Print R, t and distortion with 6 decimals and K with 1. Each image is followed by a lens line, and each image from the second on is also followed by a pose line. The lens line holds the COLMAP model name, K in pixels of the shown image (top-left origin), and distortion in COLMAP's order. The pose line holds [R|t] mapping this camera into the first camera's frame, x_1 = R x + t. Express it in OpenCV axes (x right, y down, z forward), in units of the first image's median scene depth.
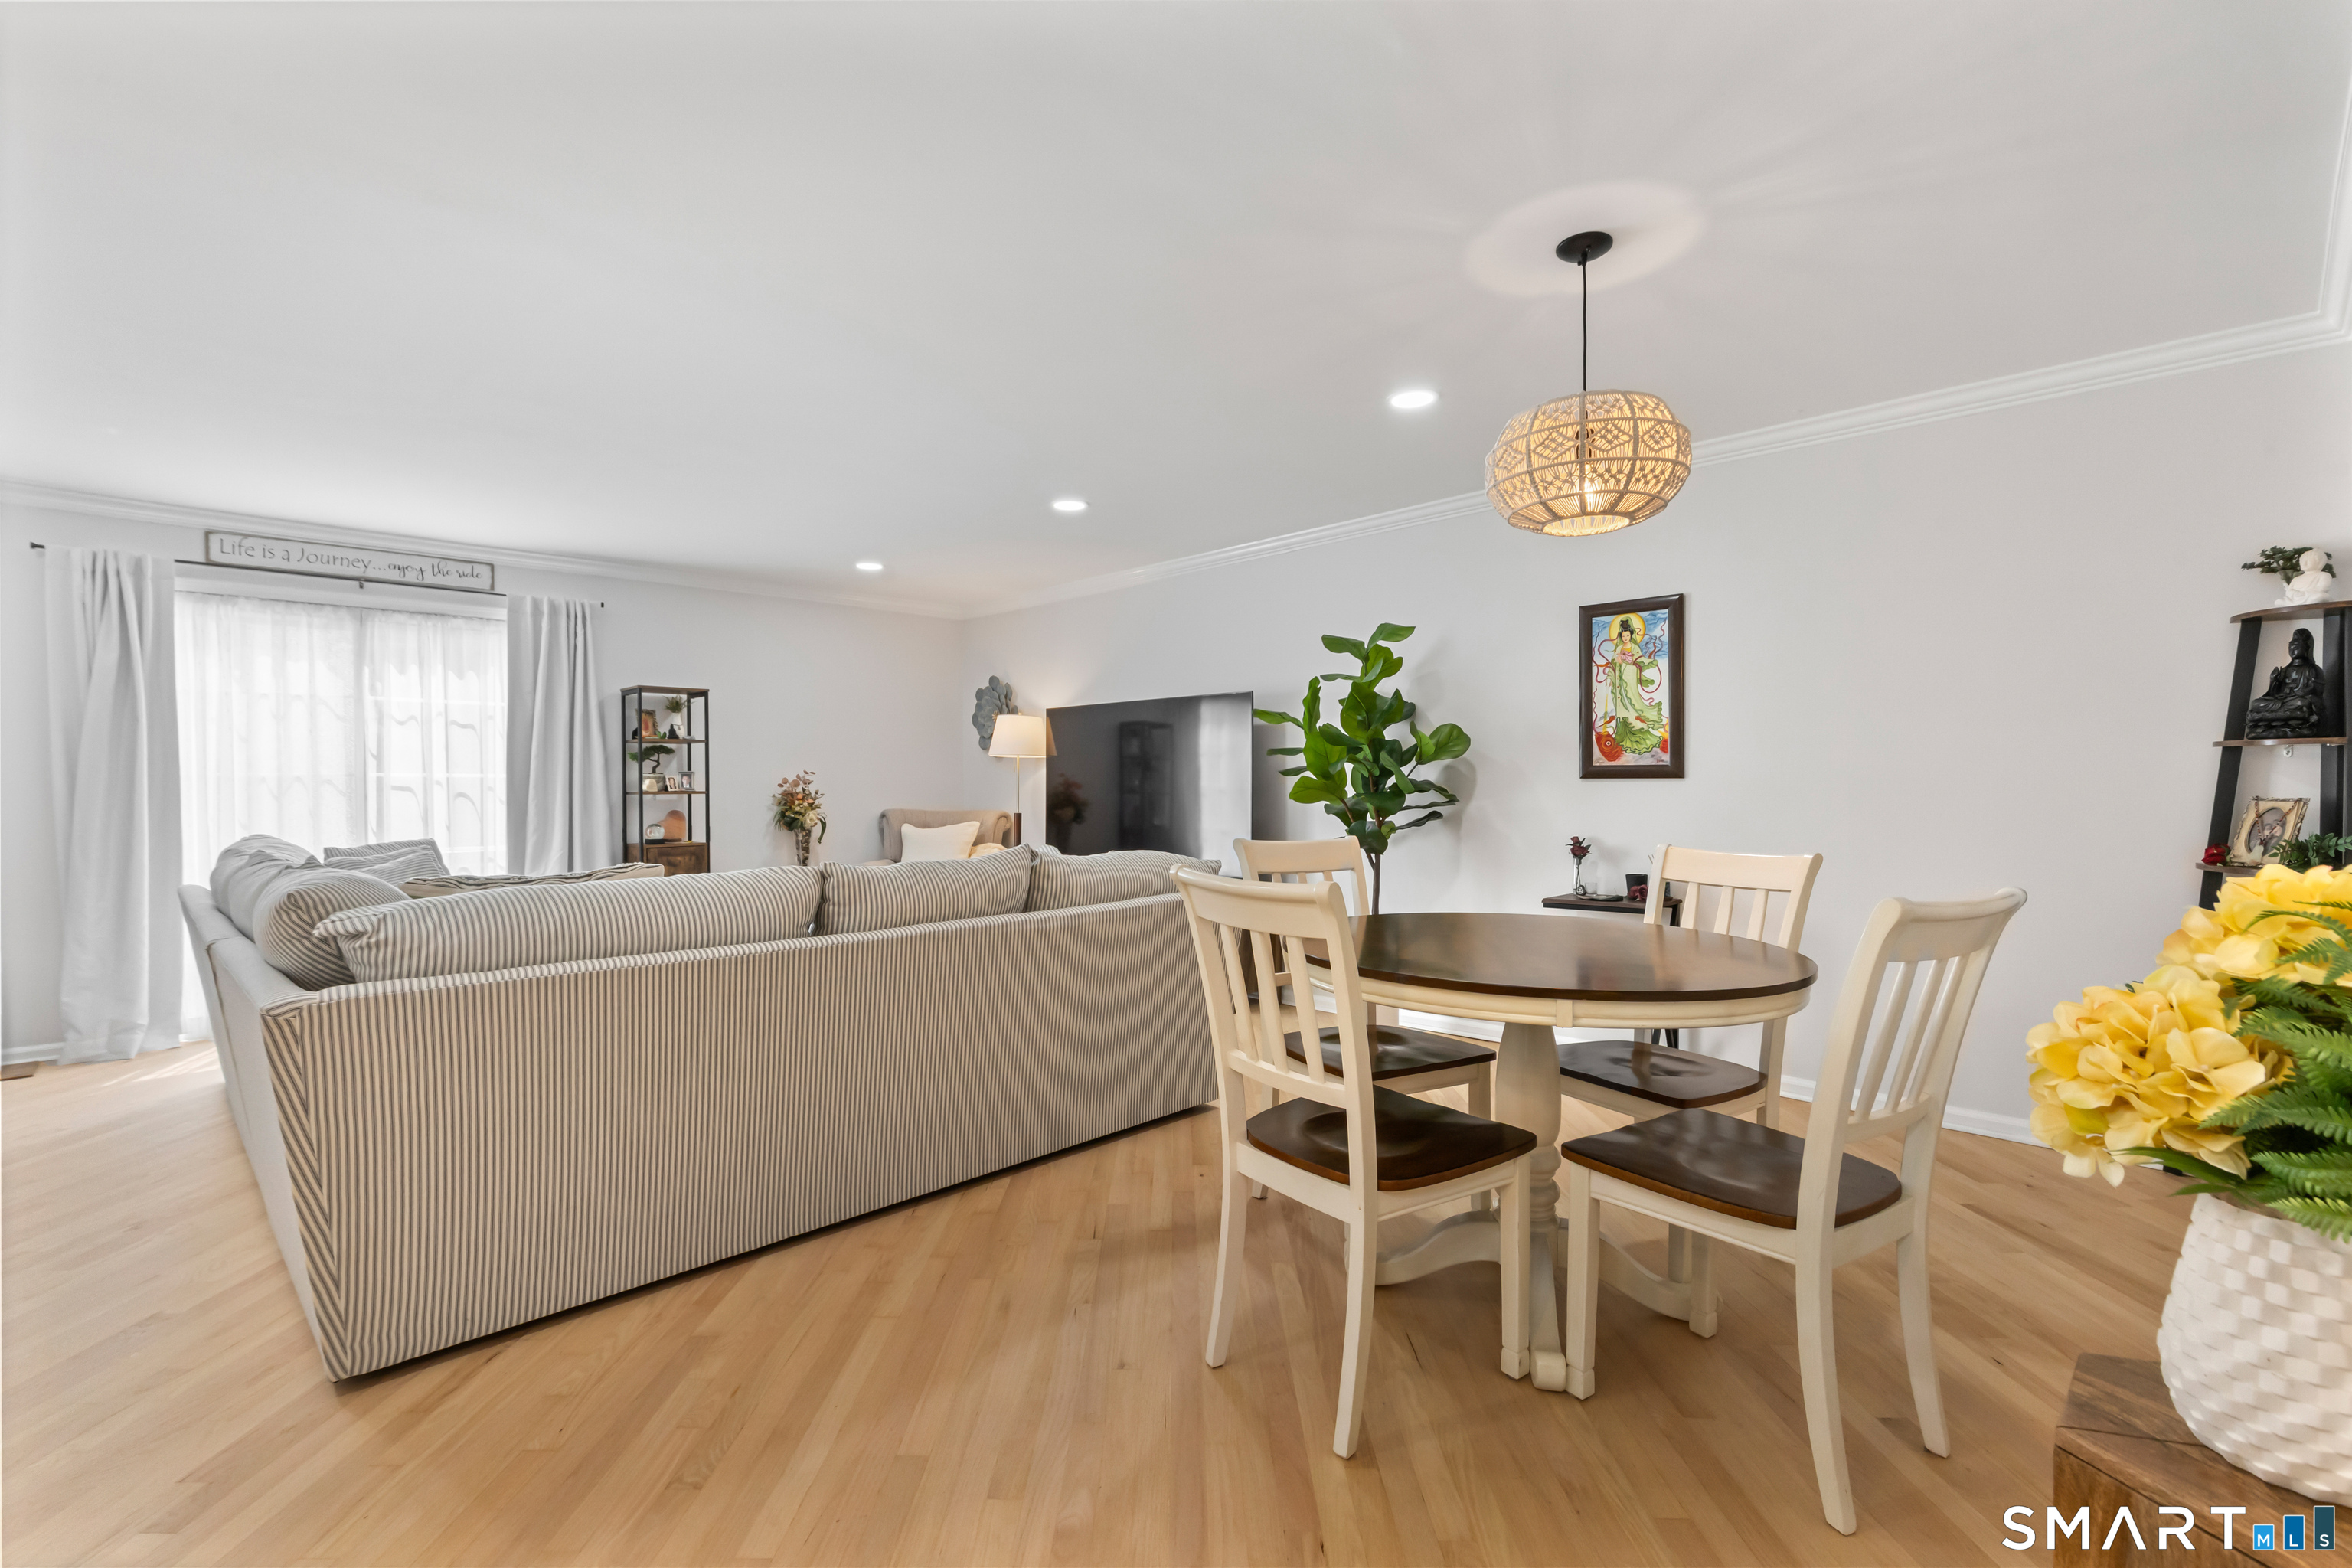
lens RADIAL K [[1048.7, 0, 1161.5], [0, 1048.7, 790.2], [0, 0, 1]] dist [-0.000893, 0.000290]
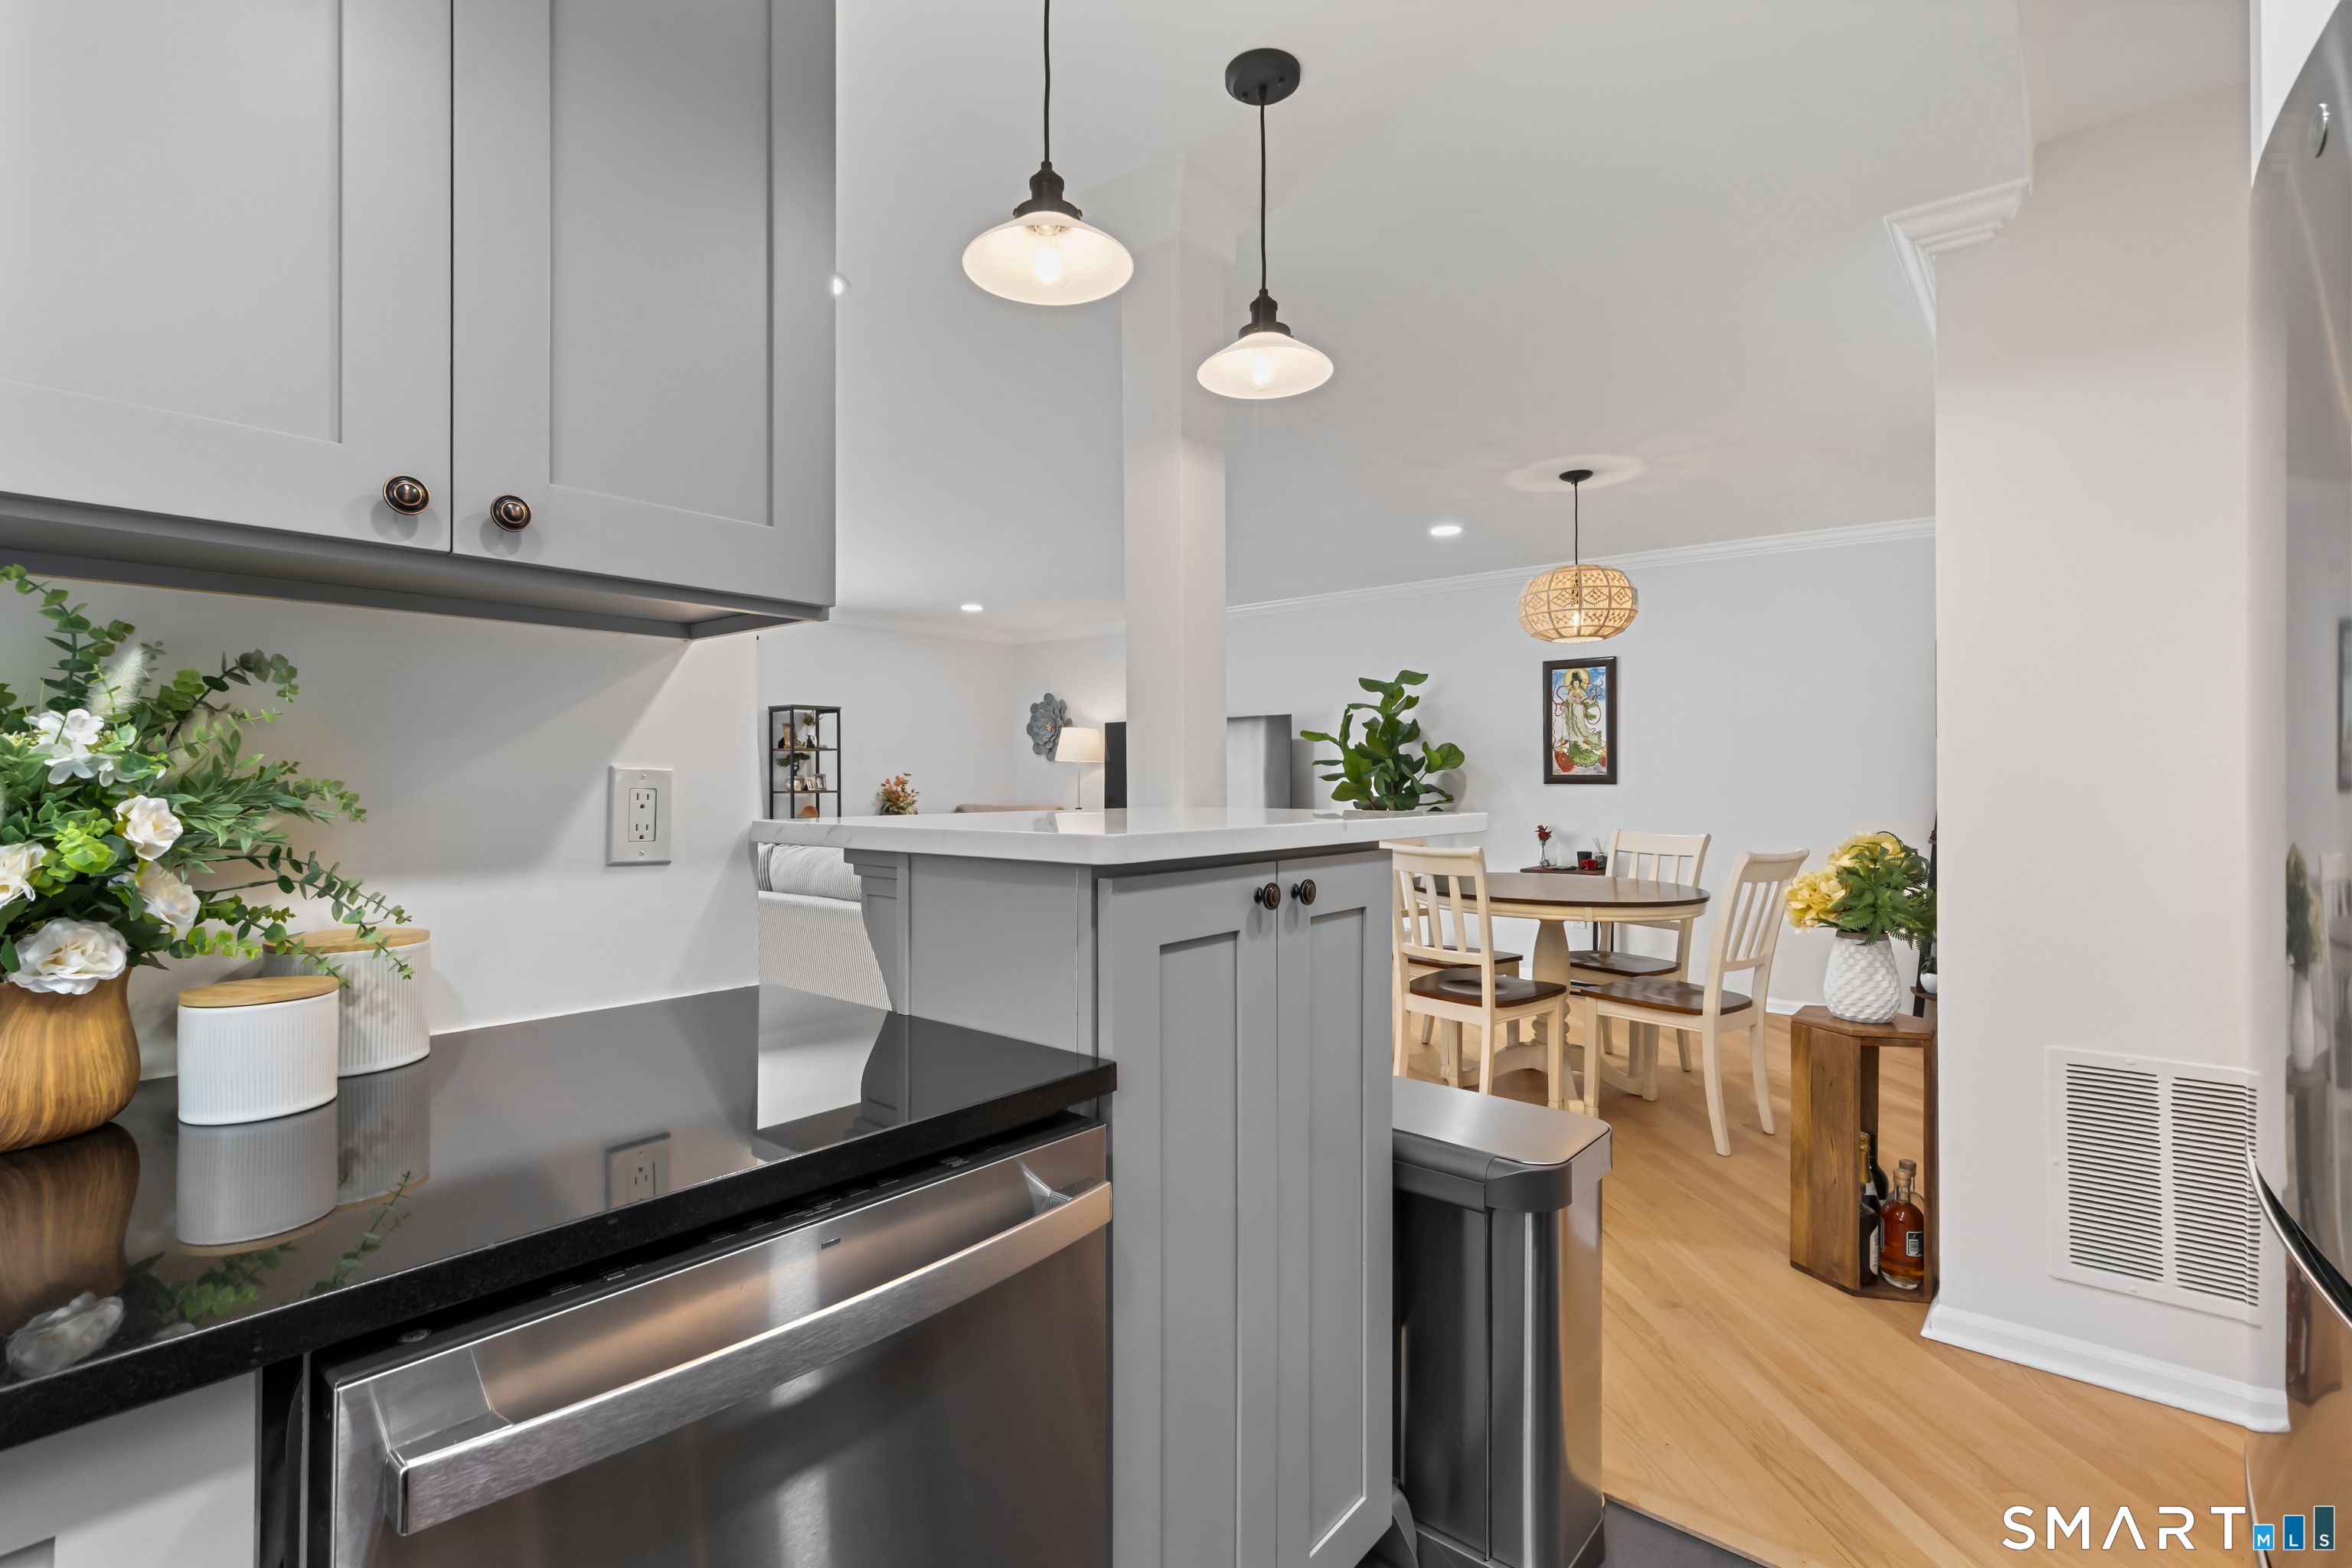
lens RADIAL K [[1048.7, 0, 1172.7], [0, 1048.7, 769.9], [0, 0, 1]] dist [-0.000893, 0.000290]
pose [[0.995436, 0.002812, 0.095387, -0.212268], [-0.001658, 0.999925, -0.012173, -0.011274], [-0.095414, 0.011959, 0.995366, -0.323304]]
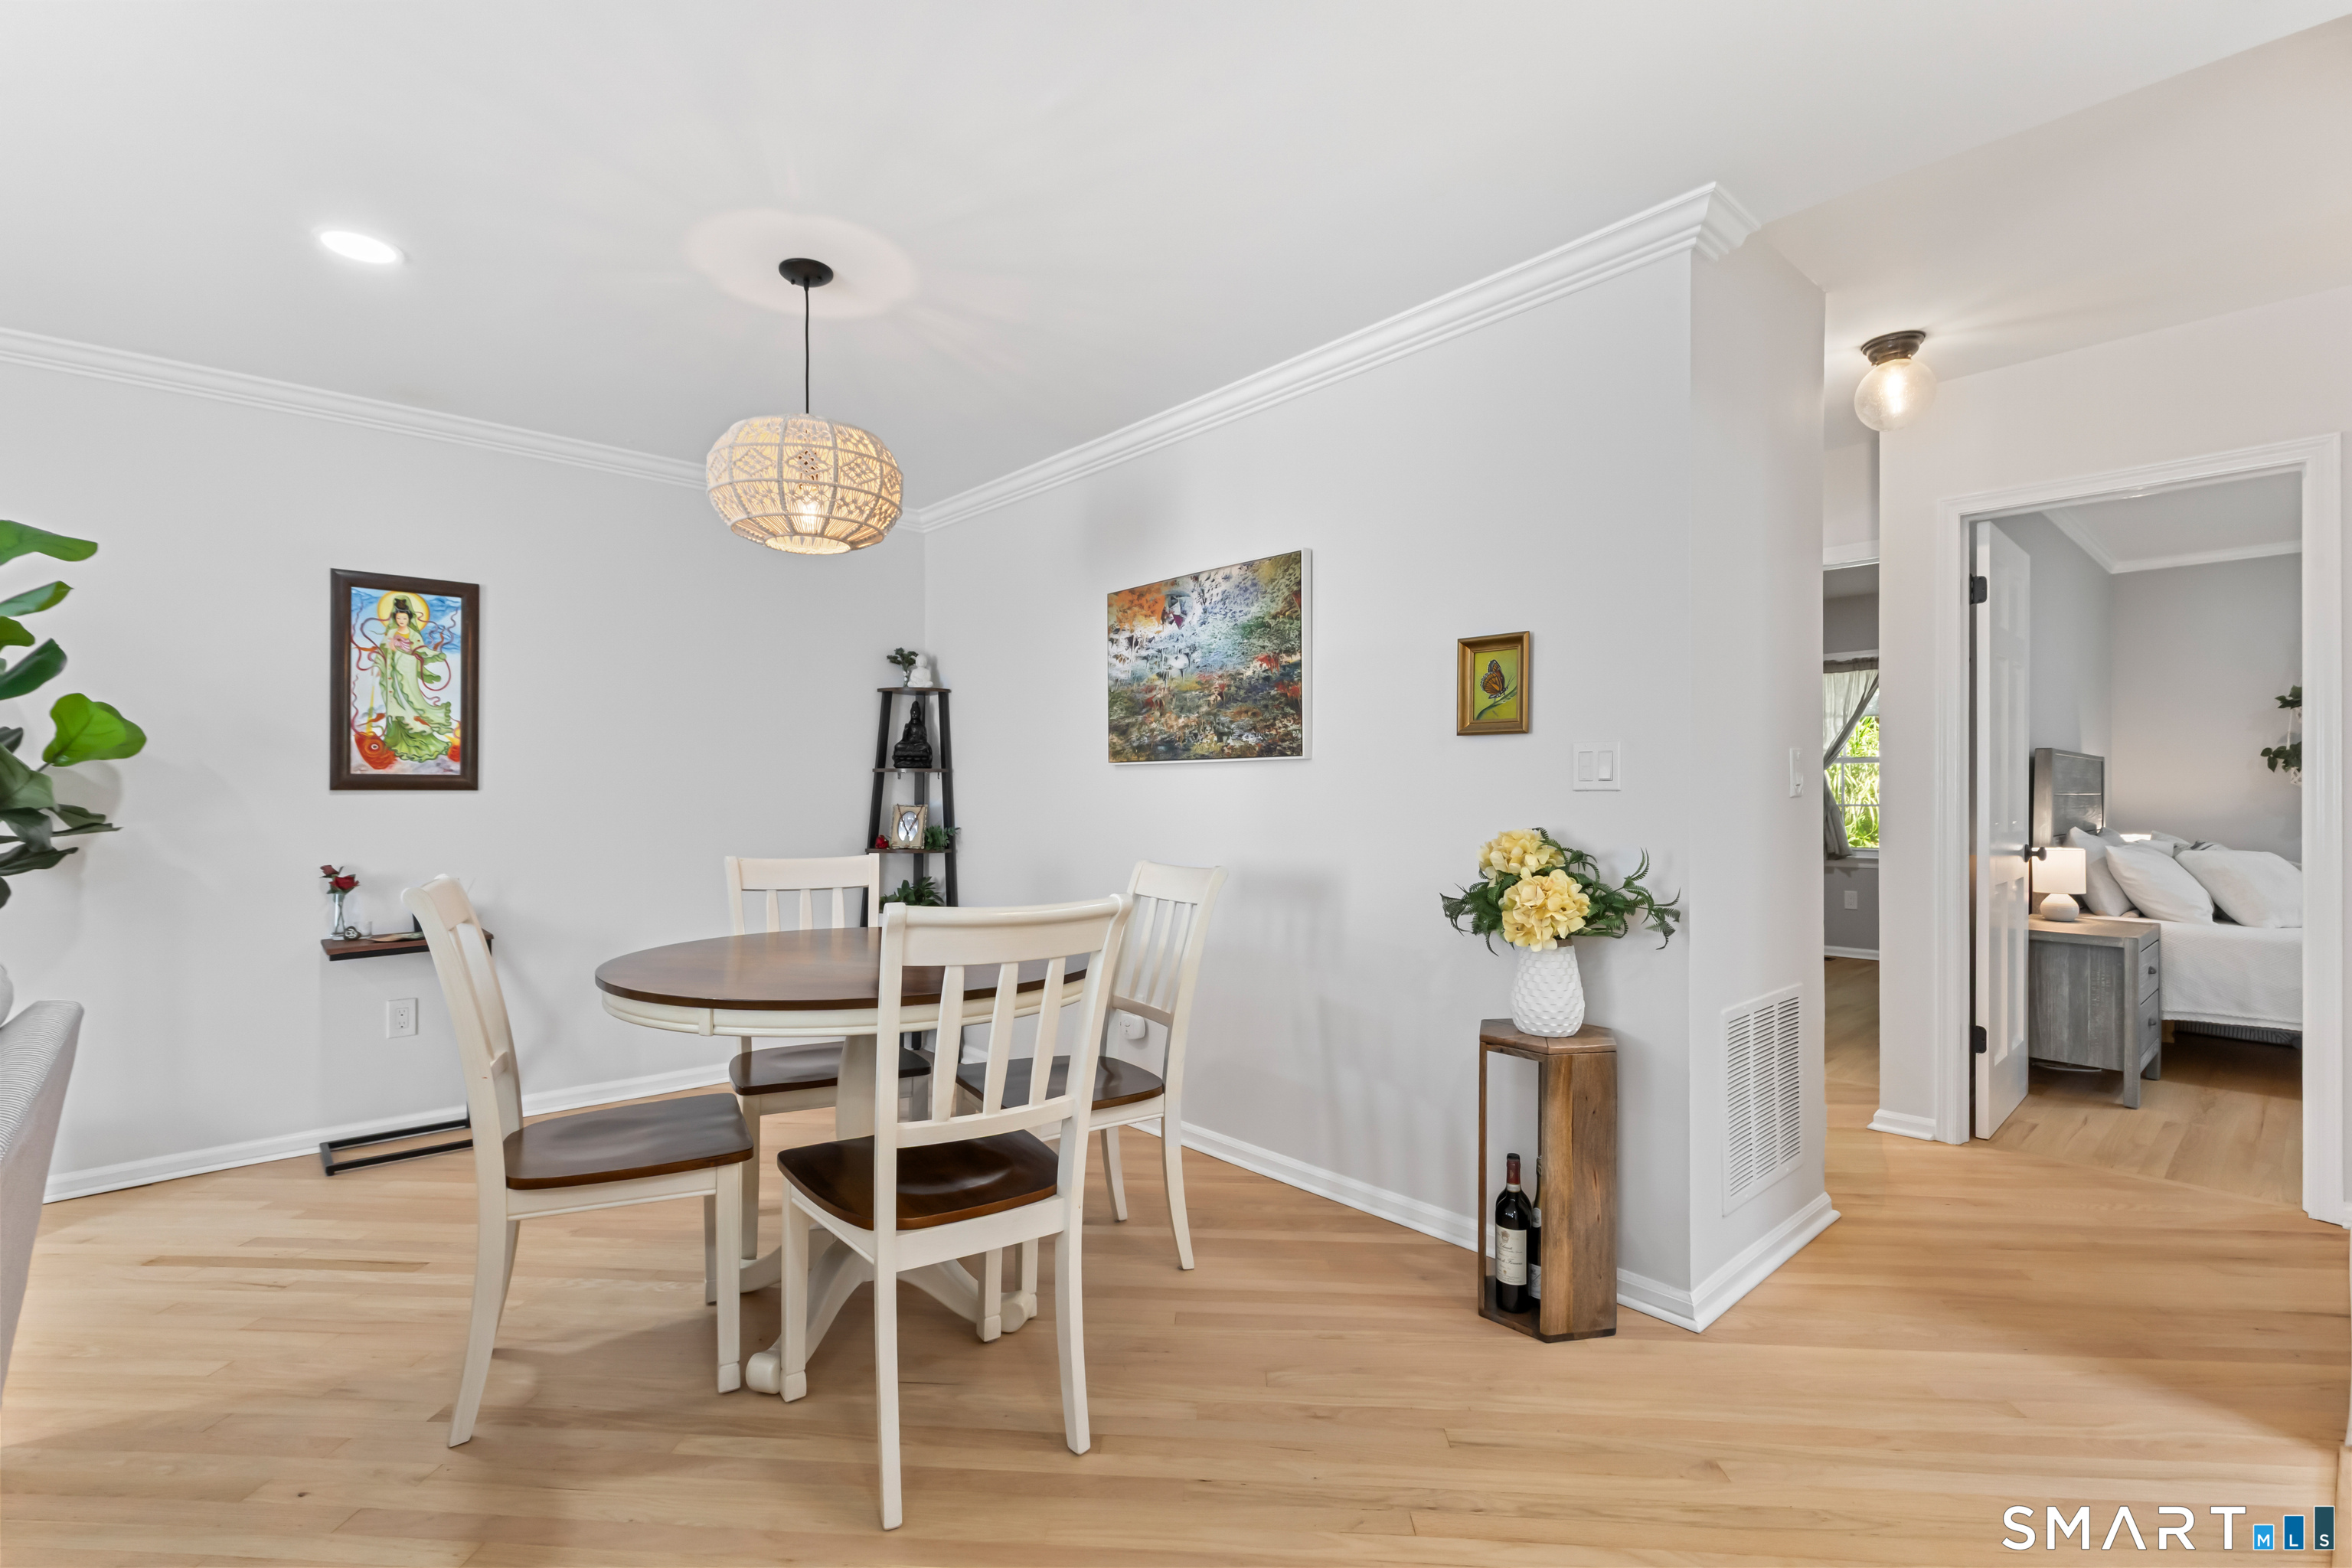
lens RADIAL K [[1048.7, 0, 1144.3], [0, 1048.7, 788.1], [0, 0, 1]] dist [-0.000893, 0.000290]
pose [[0.063452, 0.008449, 0.997949, -0.311466], [0.007104, 0.999935, -0.008917, -0.001481], [-0.997960, 0.007655, 0.063388, 0.329912]]
